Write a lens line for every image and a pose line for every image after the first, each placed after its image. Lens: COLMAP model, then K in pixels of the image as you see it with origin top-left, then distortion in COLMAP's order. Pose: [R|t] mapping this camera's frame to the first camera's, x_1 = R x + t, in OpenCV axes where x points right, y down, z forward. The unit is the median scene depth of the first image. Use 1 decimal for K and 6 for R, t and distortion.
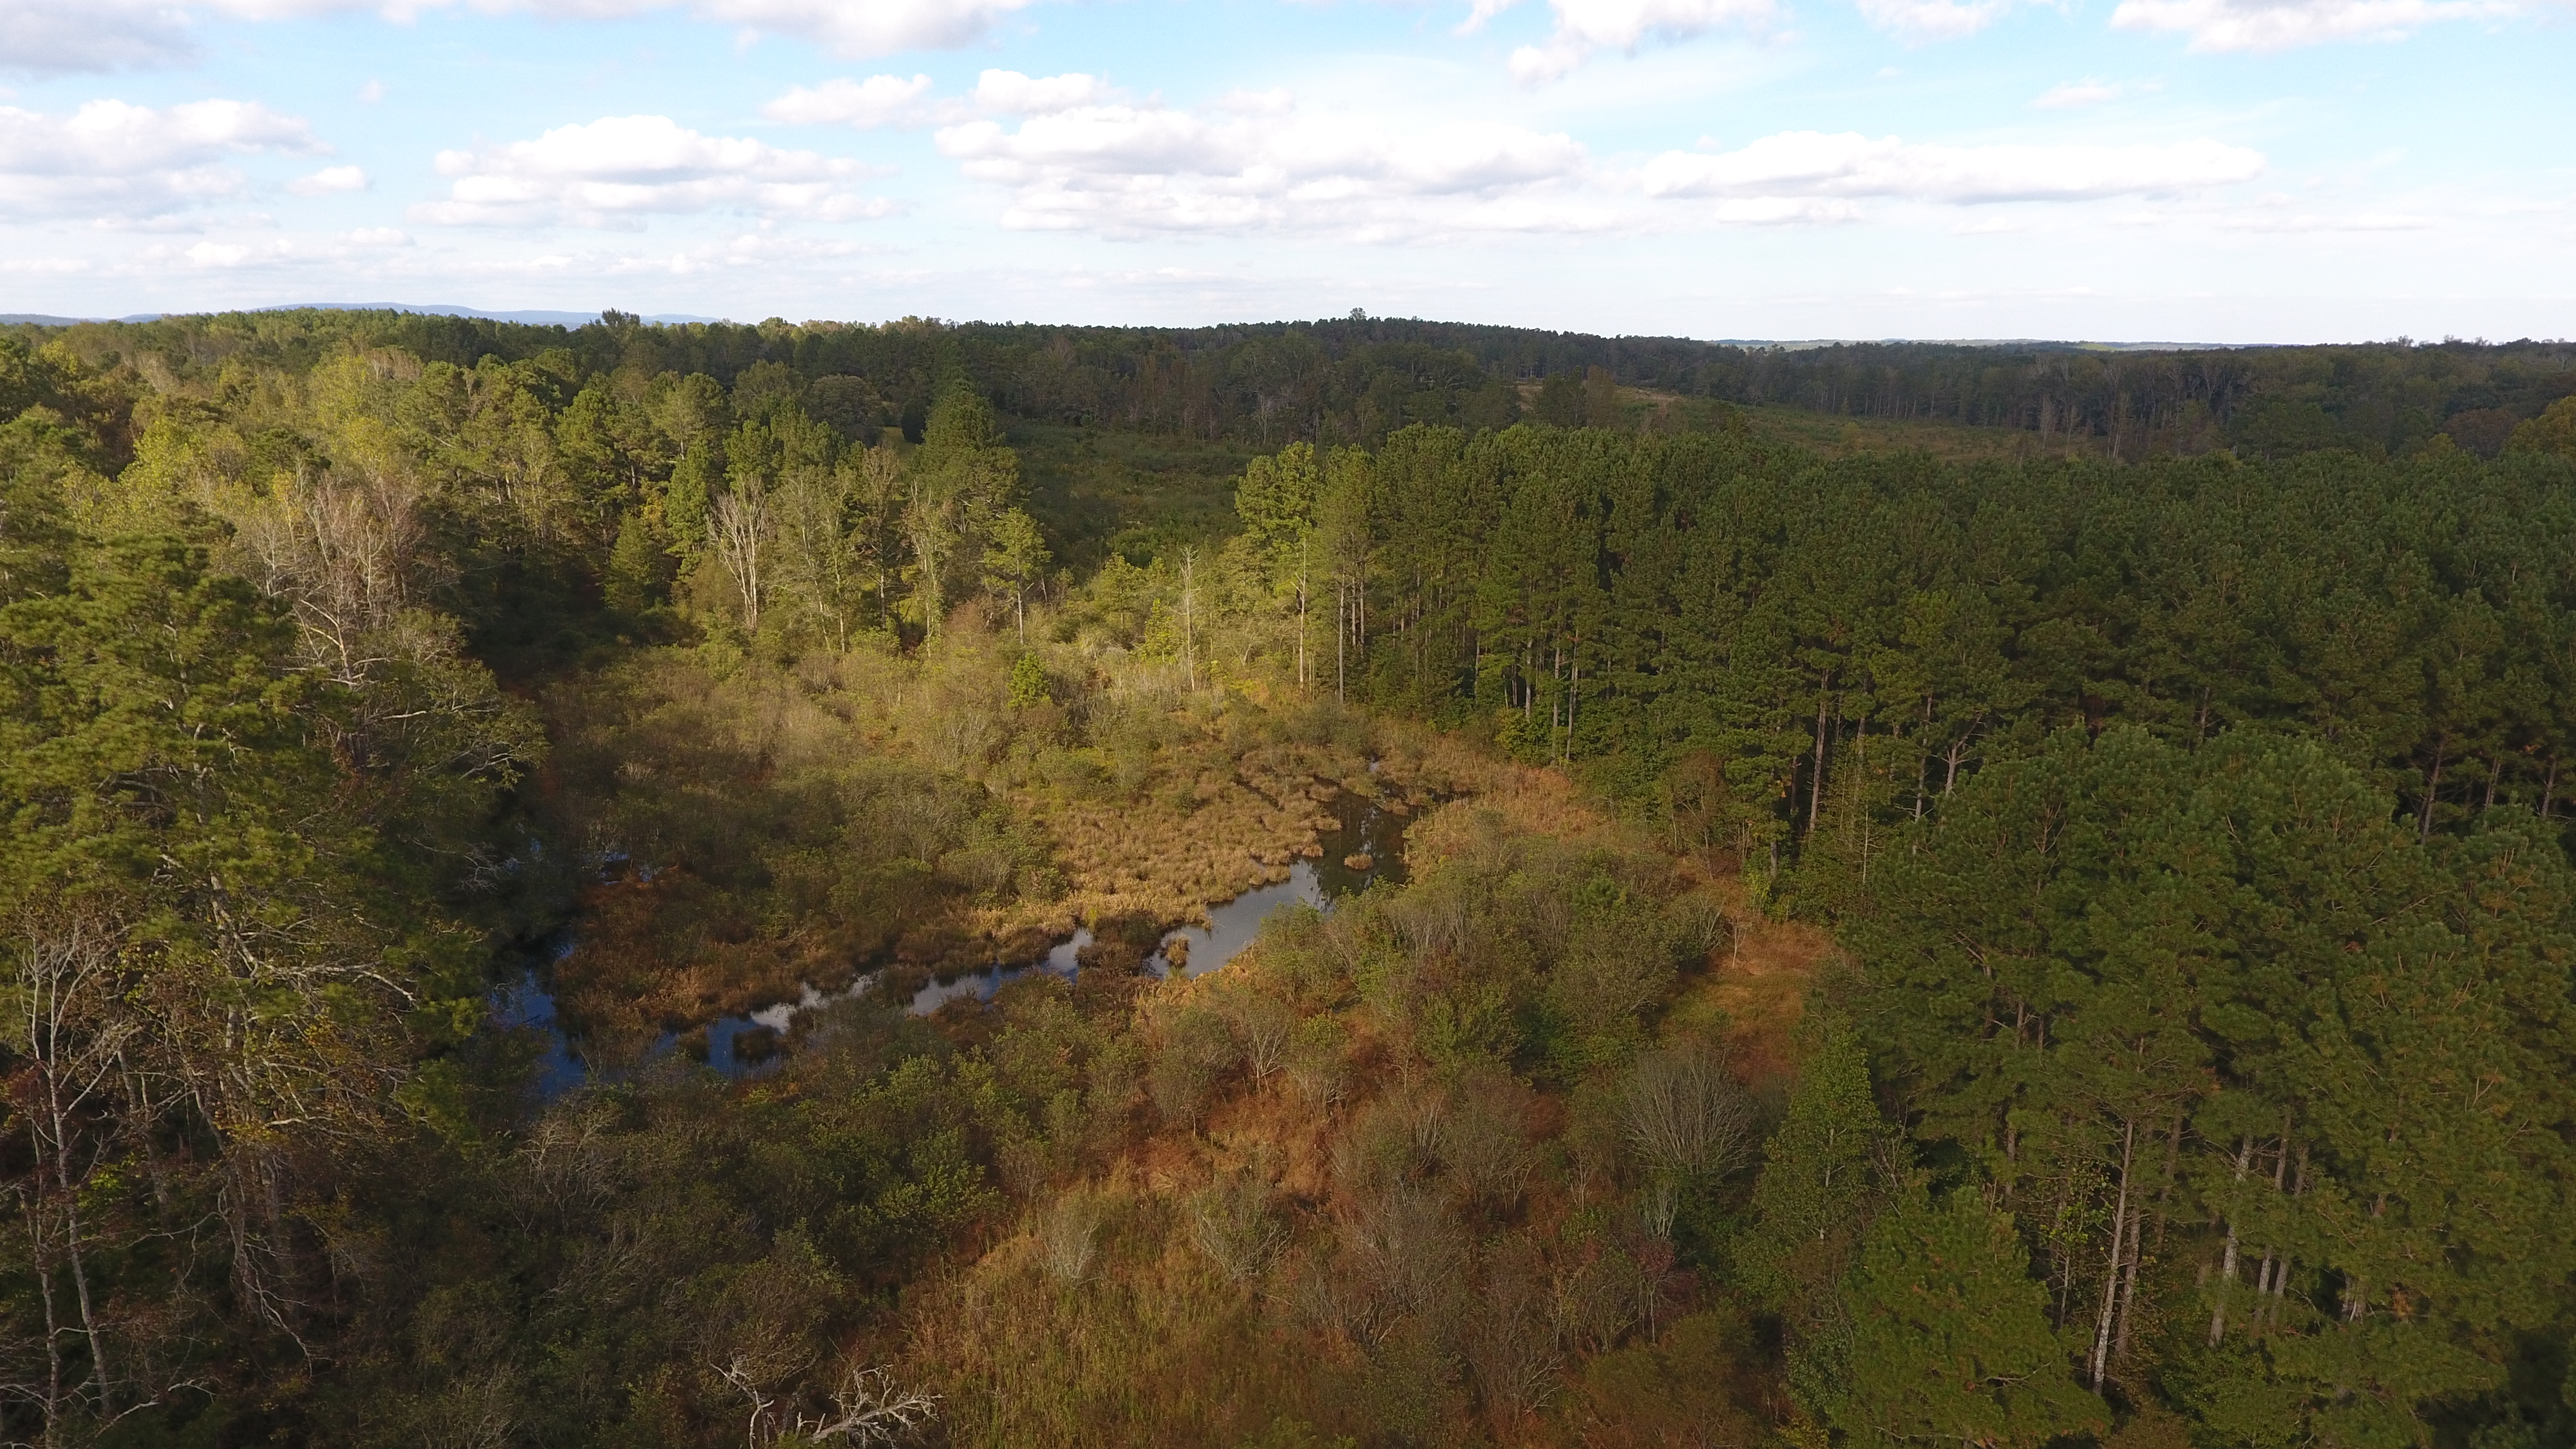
lens RADIAL K [[1507.1, 0, 1278.9], [0, 1507.1, 725.6], [0, 0, 1]] dist [-0.007797, 0.000562]
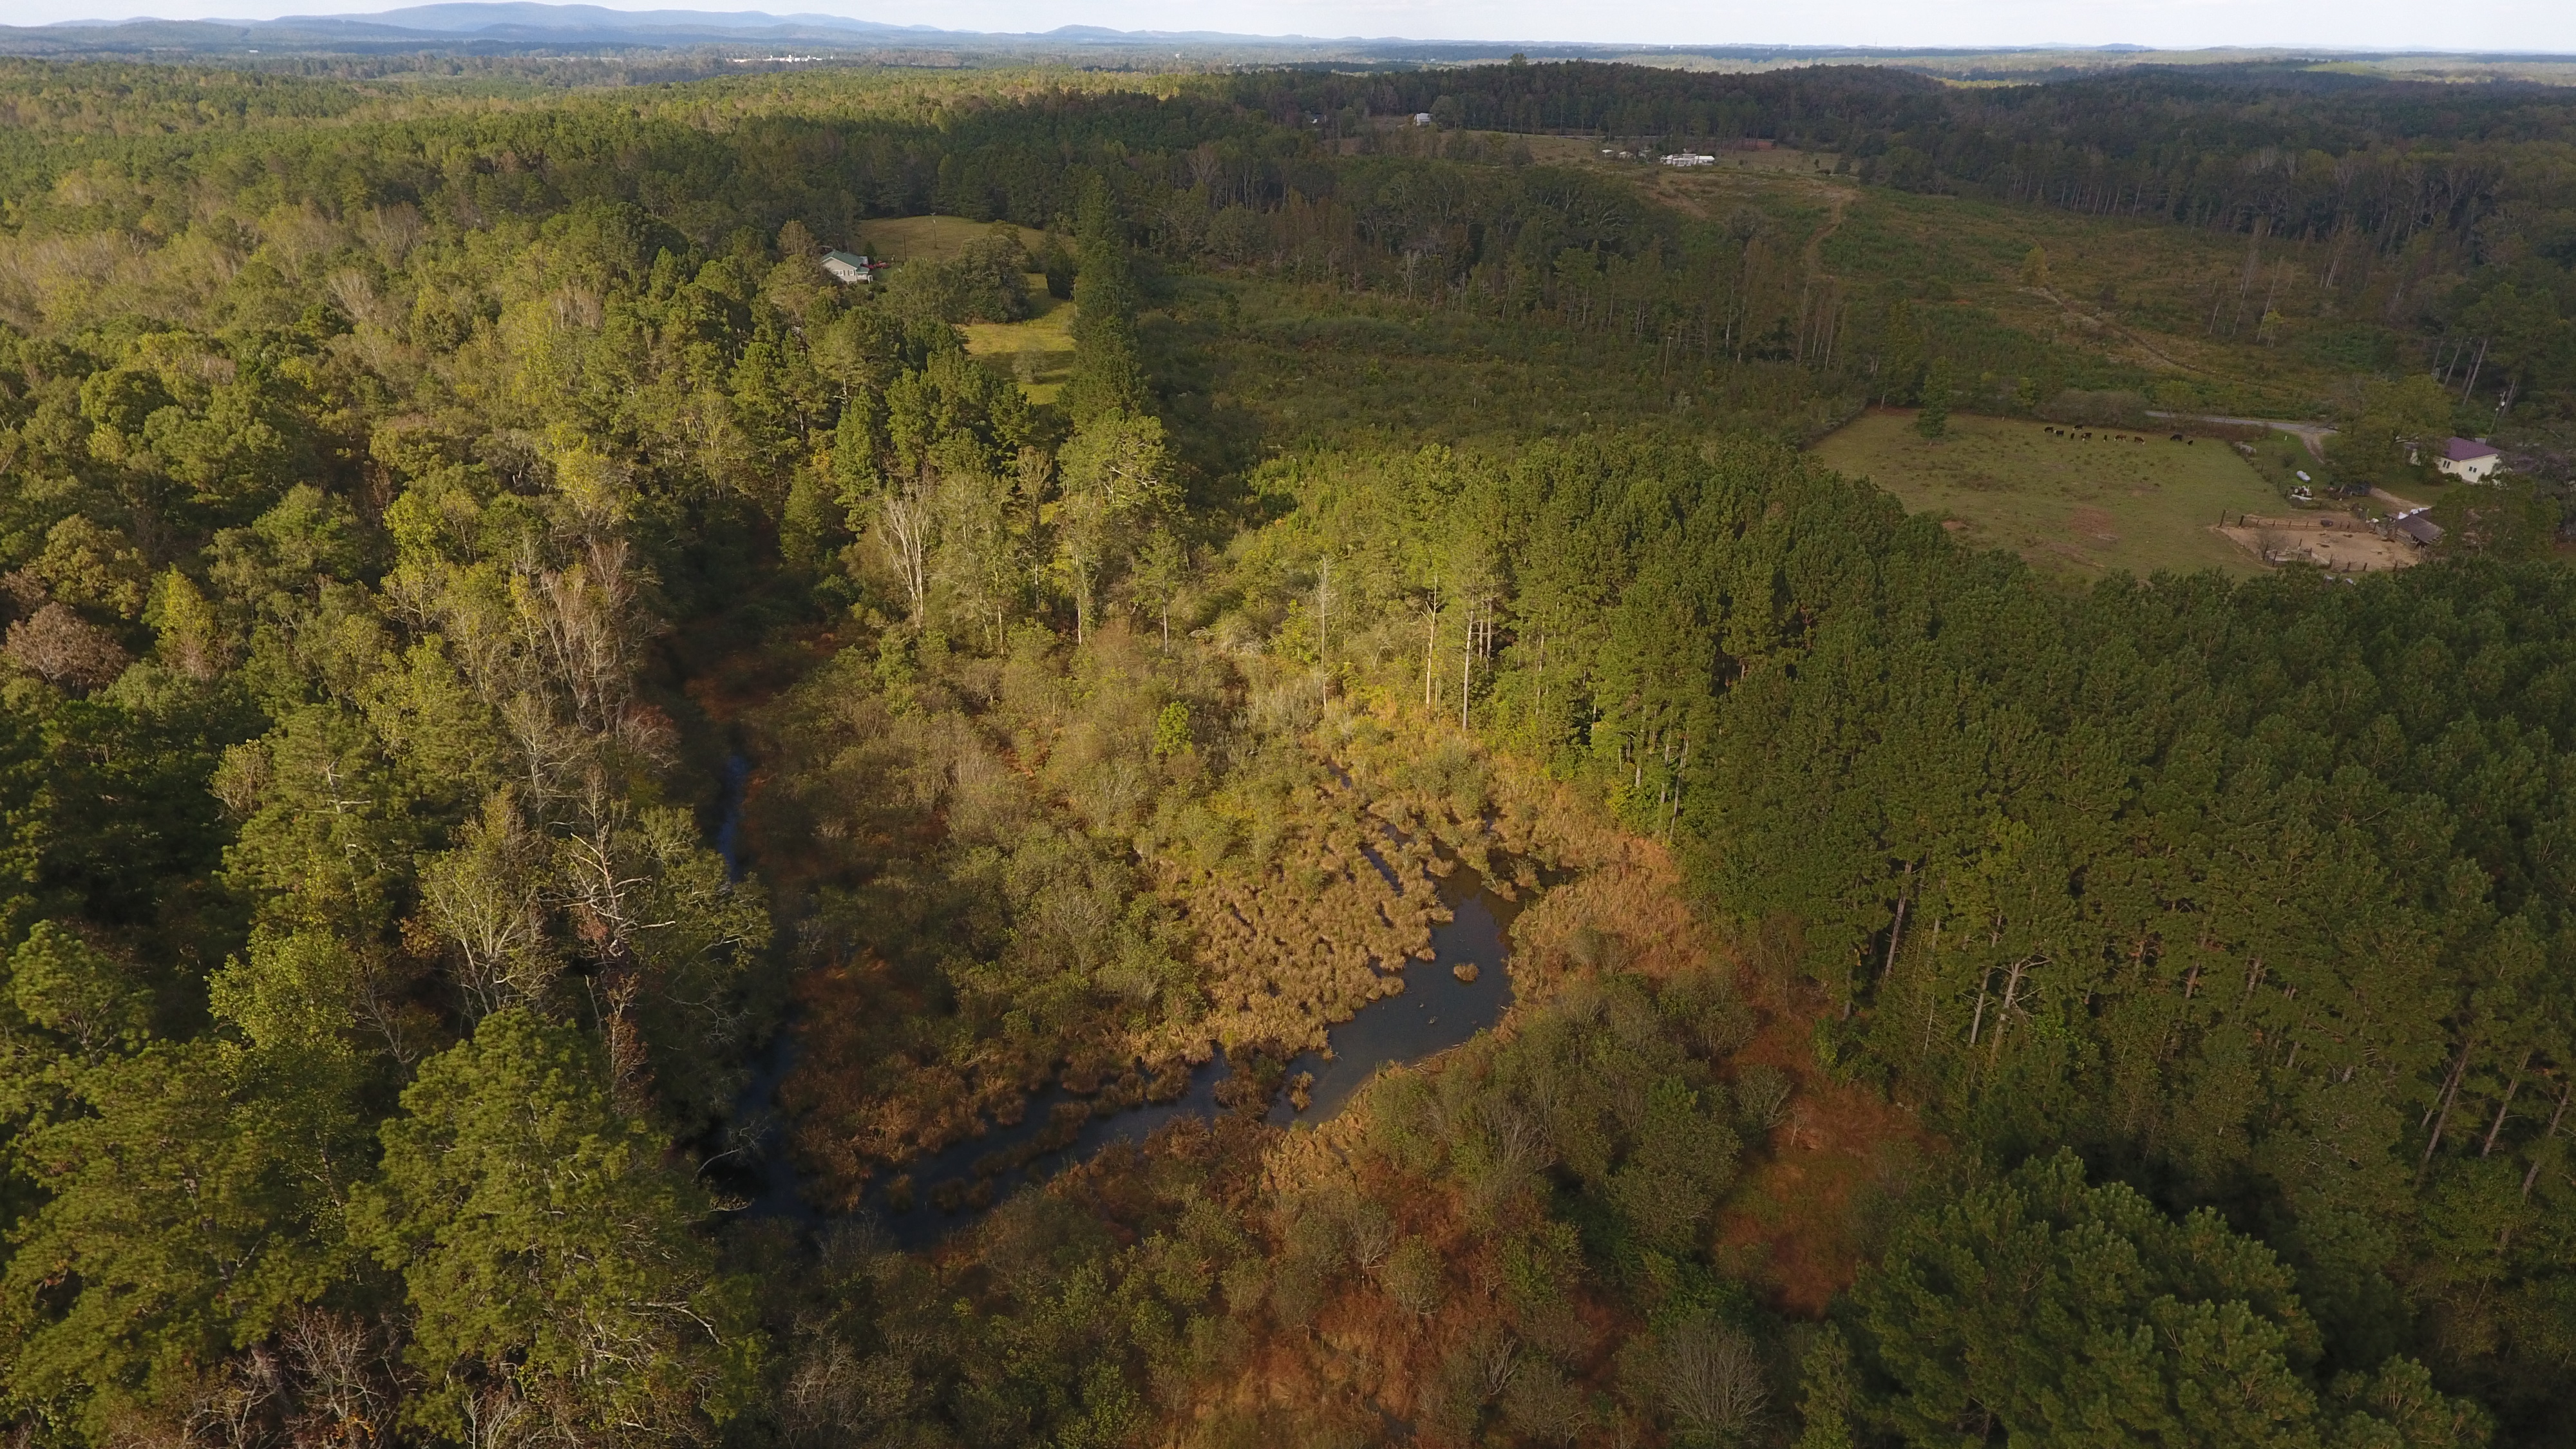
lens RADIAL K [[1507.1, 0, 1278.9], [0, 1507.1, 725.6], [0, 0, 1]] dist [-0.007797, 0.000562]
pose [[0.995546, 0.040600, -0.085087, 0.002047], [-0.025155, 0.984196, 0.175285, -0.239340], [0.090859, -0.172364, 0.980834, -0.061601]]
